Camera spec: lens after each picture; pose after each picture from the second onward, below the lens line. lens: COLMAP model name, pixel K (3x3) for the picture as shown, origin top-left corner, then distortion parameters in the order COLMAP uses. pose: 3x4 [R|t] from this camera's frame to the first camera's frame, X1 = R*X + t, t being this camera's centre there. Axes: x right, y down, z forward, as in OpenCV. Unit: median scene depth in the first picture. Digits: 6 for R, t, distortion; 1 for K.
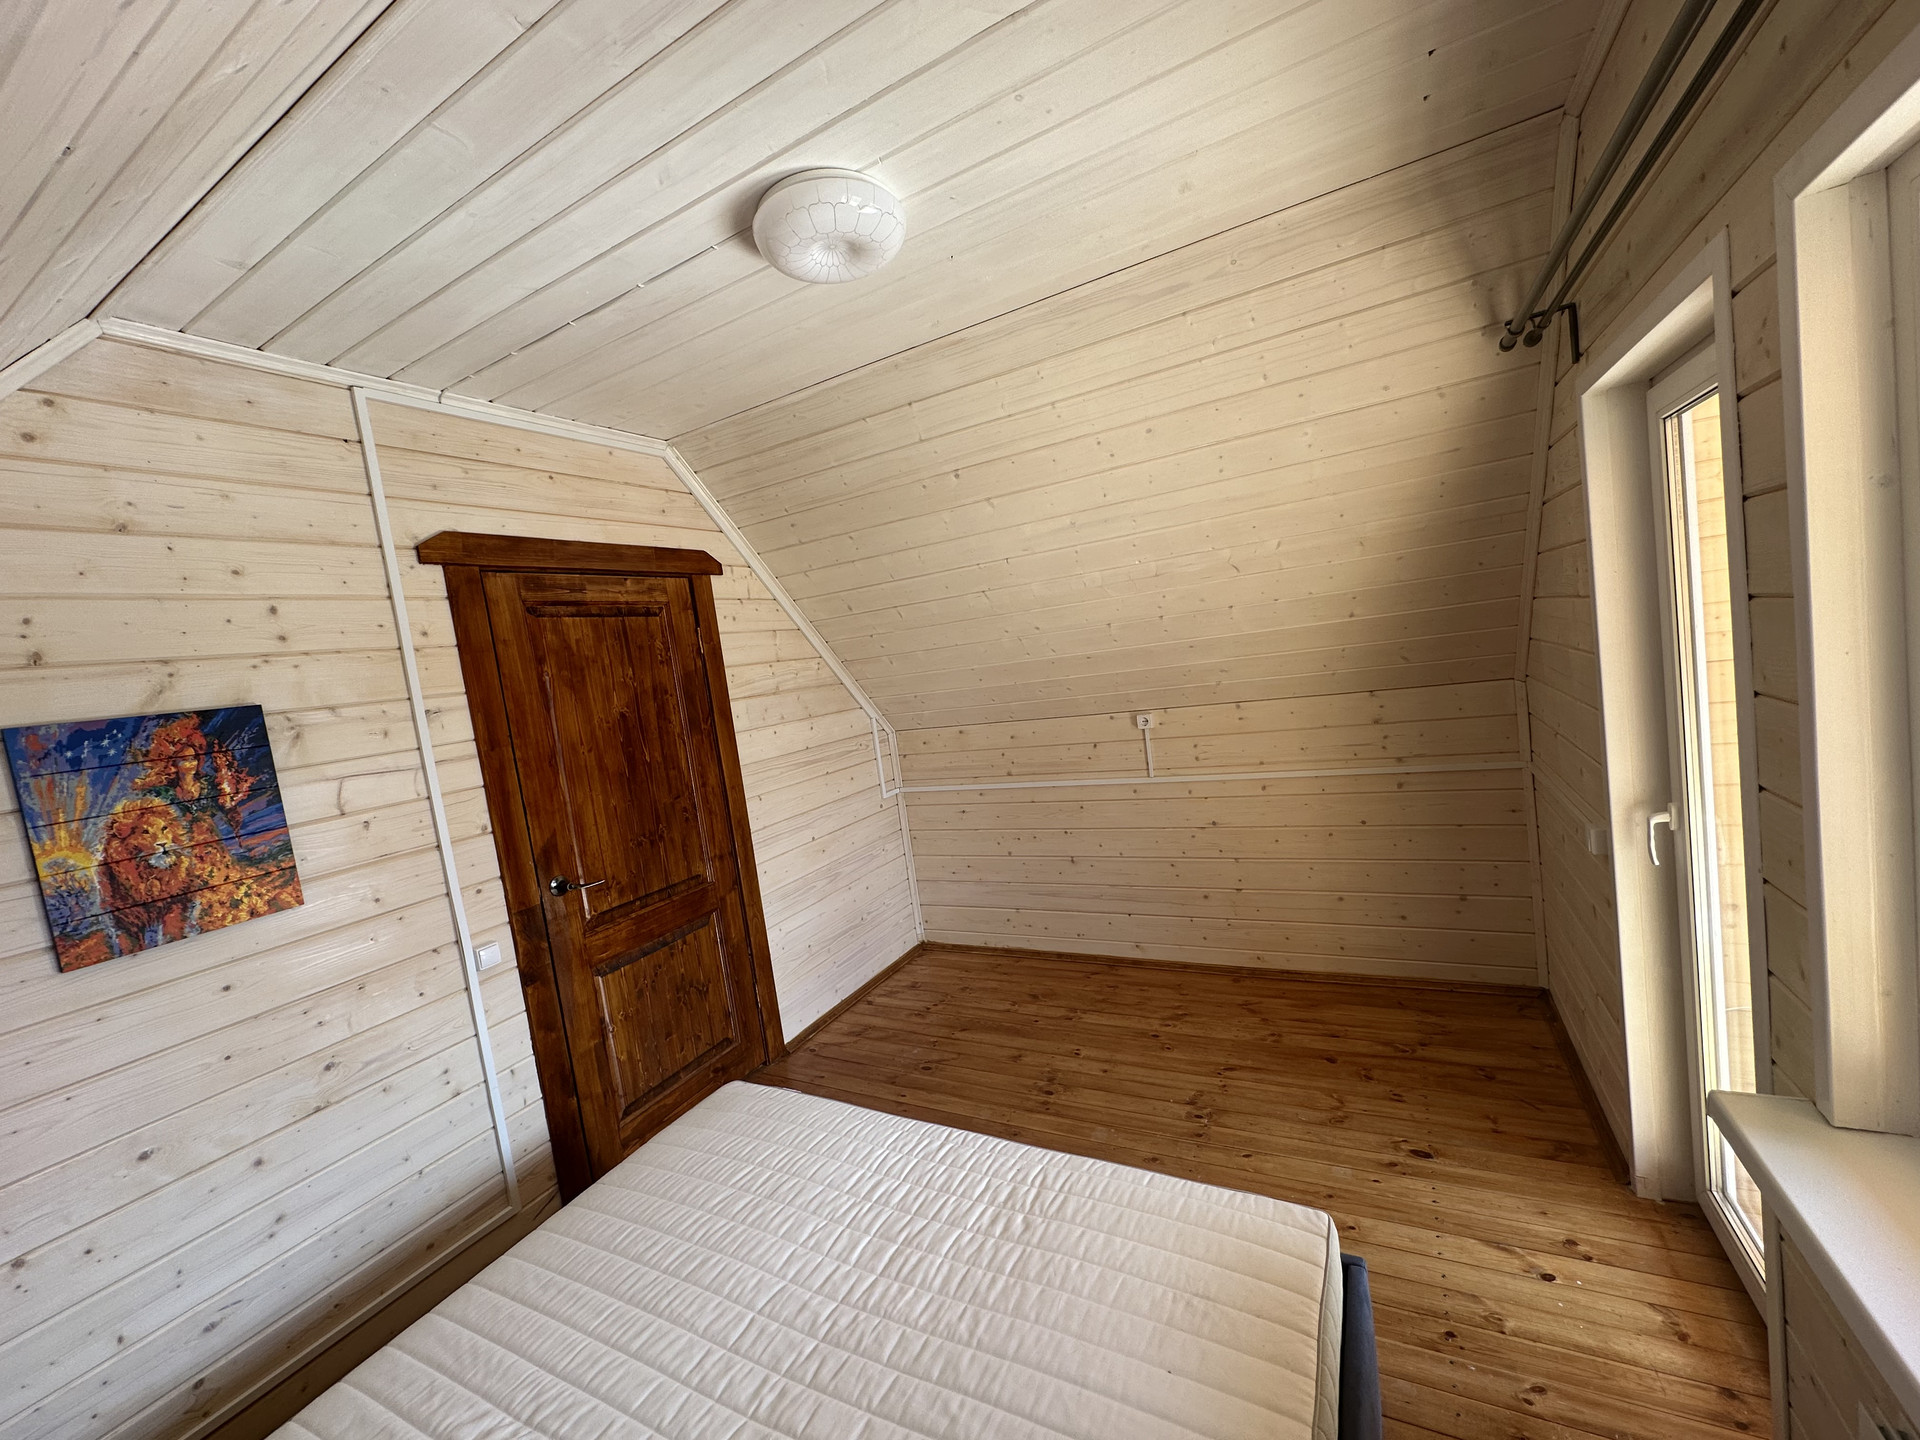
lens RADIAL K [[764.3, 0, 958.2], [0, 764.3, 715.4], [0, 0, 1]] dist [-0.004618, 0.000961]
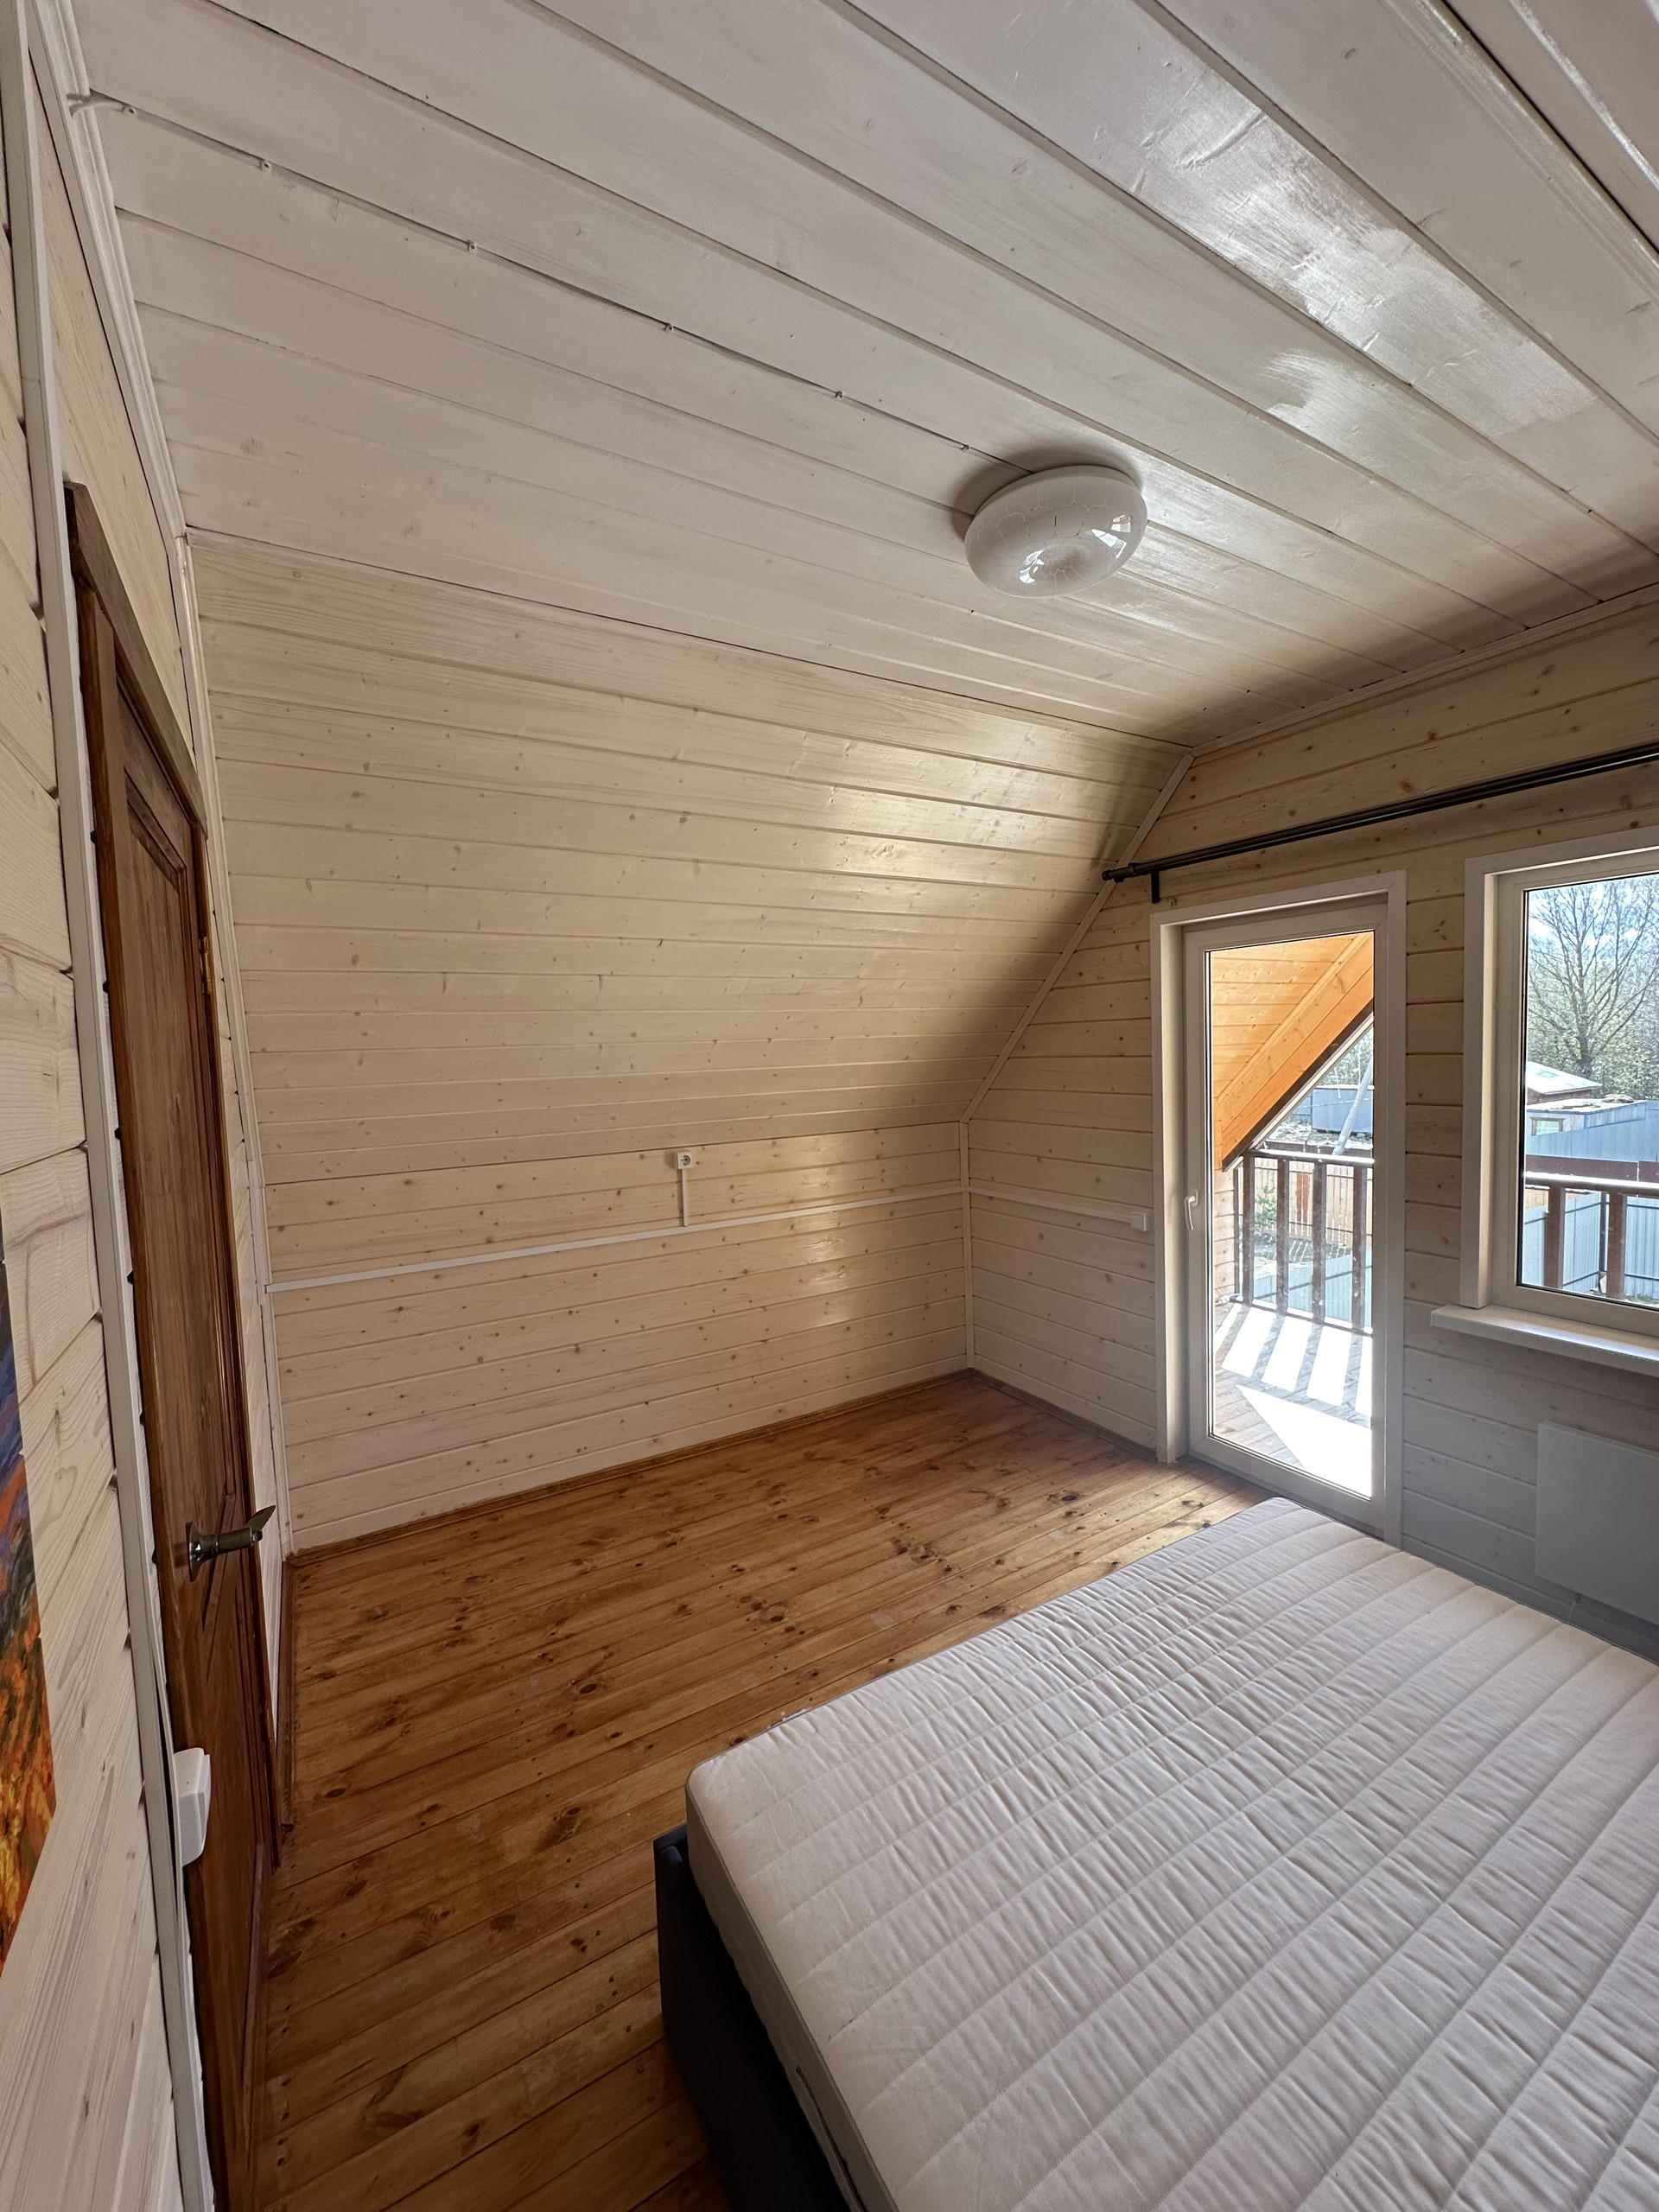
lens RADIAL K [[880.6, 0, 836.7], [0, 880.6, 1104.1], [0, 0, 1]] dist [-0.004618, 0.000961]
pose [[0.508747, 0.061387, 0.858725, -0.719085], [0.033145, 0.995319, -0.090788, 0.056182], [-0.860278, 0.074651, 0.504331, 0.492513]]
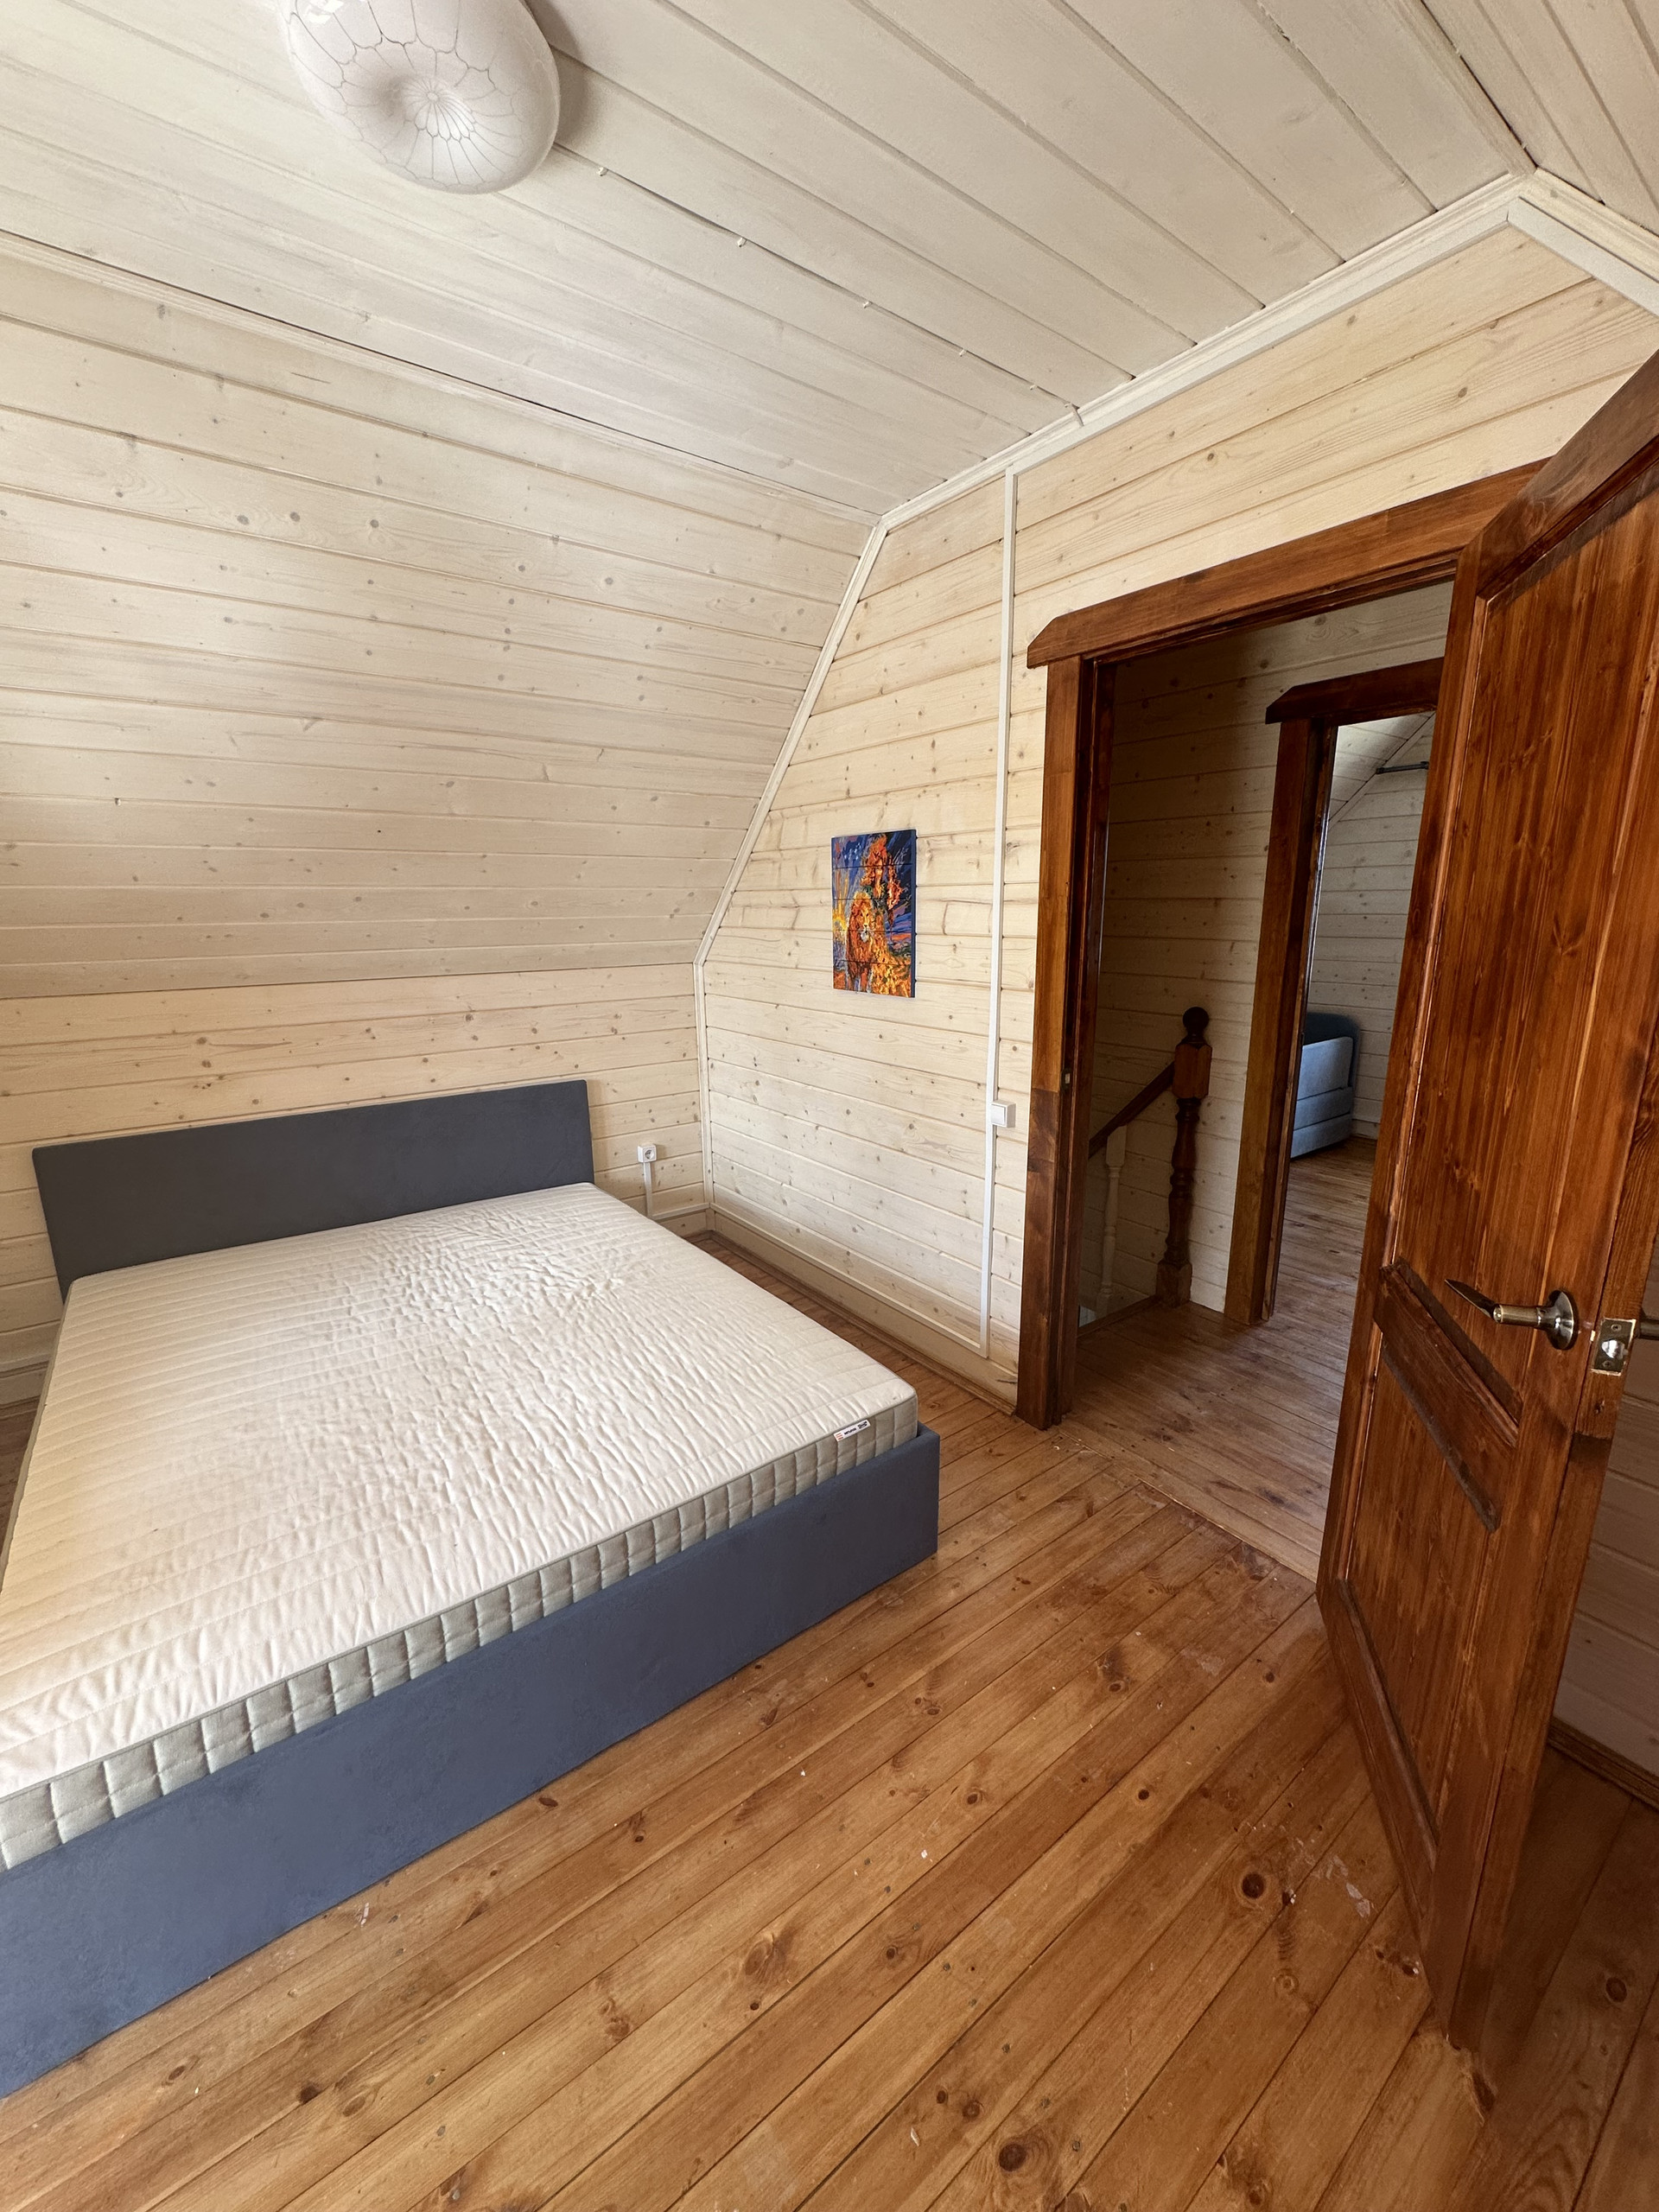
lens RADIAL K [[880.6, 0, 840.4], [0, 880.6, 1101.5], [0, 0, 1]] dist [-0.004618, 0.000961]
pose [[-0.410968, 0.333125, -0.848607, 0.352751], [-0.005867, 0.929861, 0.367863, -0.092903], [0.911631, 0.156159, -0.380189, 1.095929]]
